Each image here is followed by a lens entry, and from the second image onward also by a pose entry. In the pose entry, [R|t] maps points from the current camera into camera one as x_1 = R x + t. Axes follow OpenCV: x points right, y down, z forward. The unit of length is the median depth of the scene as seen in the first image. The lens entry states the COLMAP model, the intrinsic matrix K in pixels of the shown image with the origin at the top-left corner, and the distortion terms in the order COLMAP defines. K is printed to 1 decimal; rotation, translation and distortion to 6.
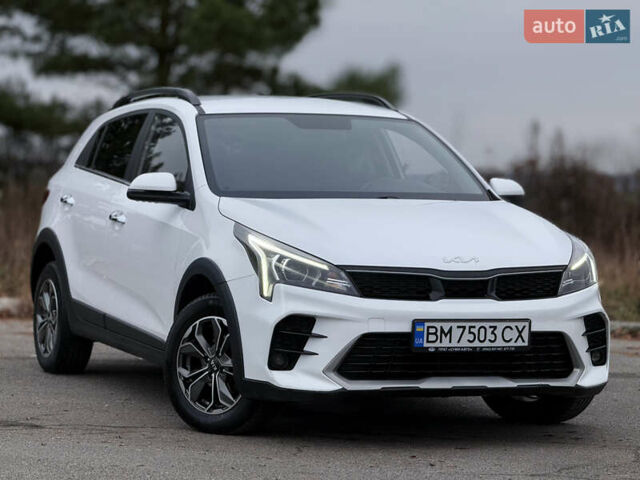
lens RADIAL K [[2260.3, 0, 320.0], [0, 2260.3, 240.0], [0, 0, 1]] dist [0.173337, 1.022089]
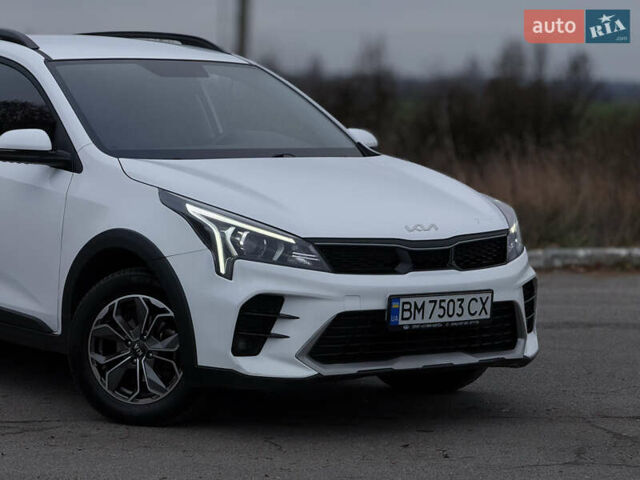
lens RADIAL K [[2260.3, 0, 320.0], [0, 2260.3, 240.0], [0, 0, 1]] dist [0.173337, 1.022089]
pose [[0.950356, -0.024286, 0.310215, -0.265085], [0.009818, 0.998794, 0.048115, -0.031245], [-0.311009, -0.042681, 0.949448, 0.137281]]
